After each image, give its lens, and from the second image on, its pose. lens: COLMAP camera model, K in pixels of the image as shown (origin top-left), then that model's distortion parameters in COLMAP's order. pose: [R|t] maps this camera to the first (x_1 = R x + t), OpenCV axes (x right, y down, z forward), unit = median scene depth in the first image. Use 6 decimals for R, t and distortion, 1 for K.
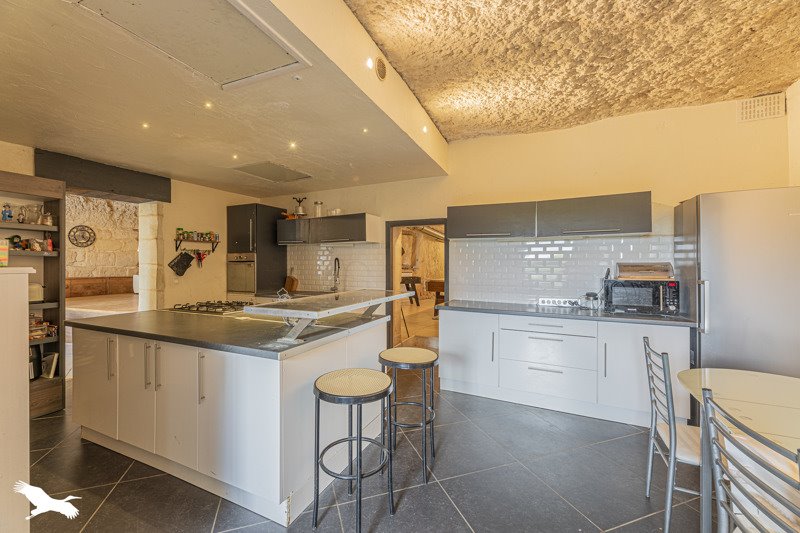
lens RADIAL K [[329.3, 0, 400.1], [0, 329.3, 265.2], [0, 0, 1]] dist [-0.001137, -0.000101]
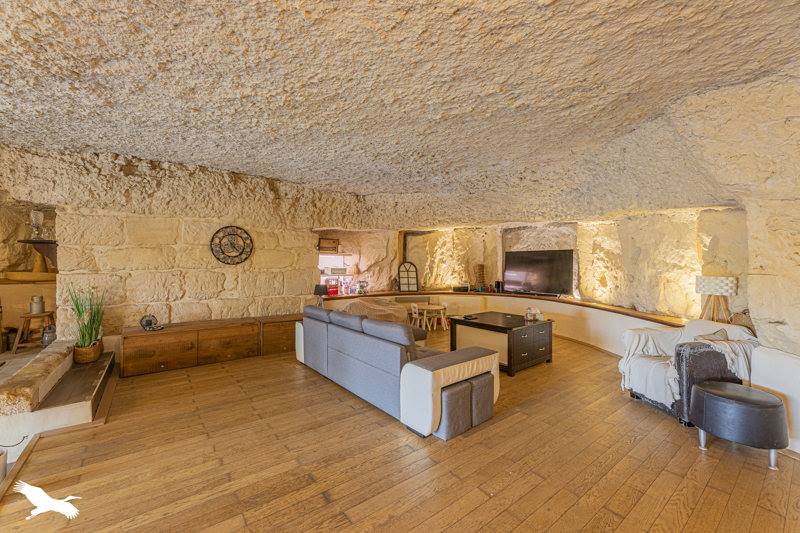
lens RADIAL K [[329.3, 0, 401.7], [0, 329.3, 264.8], [0, 0, 1]] dist [-0.001137, -0.000101]
pose [[0.863713, 0.001927, -0.503981, -0.427480], [-0.001619, 0.999998, 0.001050, -0.054827], [0.503982, -0.000091, 0.863714, 0.651274]]
